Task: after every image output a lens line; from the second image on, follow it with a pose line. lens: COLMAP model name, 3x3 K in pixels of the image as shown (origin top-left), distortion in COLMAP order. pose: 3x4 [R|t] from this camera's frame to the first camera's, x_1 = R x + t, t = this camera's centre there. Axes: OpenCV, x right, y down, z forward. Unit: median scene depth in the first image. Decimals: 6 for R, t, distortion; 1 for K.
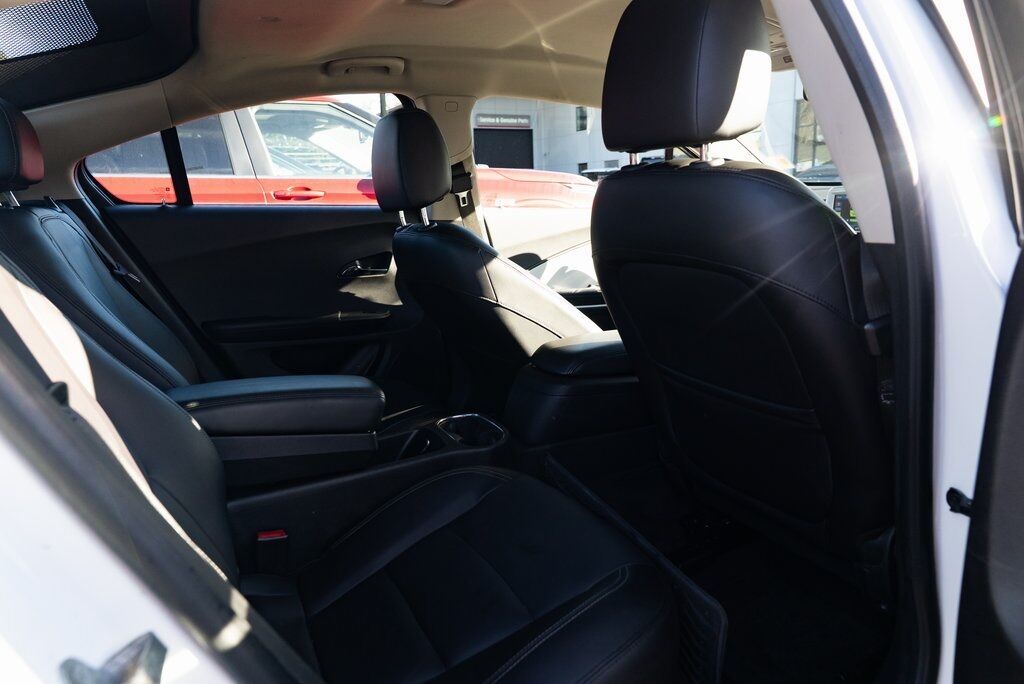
lens RADIAL K [[697.1, 0, 512.7], [0, 697.1, 343.0], [0, 0, 1]] dist [-0.034460, 0.020207]
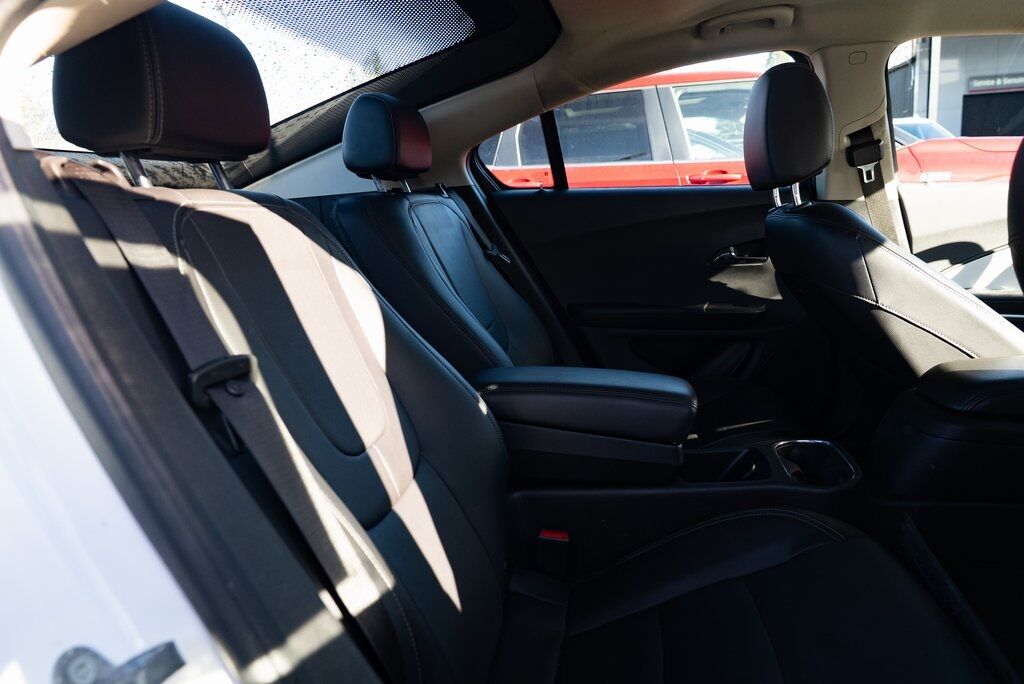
lens RADIAL K [[697.1, 0, 512.7], [0, 697.1, 343.0], [0, 0, 1]] dist [-0.034460, 0.020207]
pose [[0.813480, 0.094685, -0.573833, 0.076837], [-0.084572, 0.995430, 0.044359, -0.012261], [0.575411, 0.012445, 0.817770, 0.117773]]
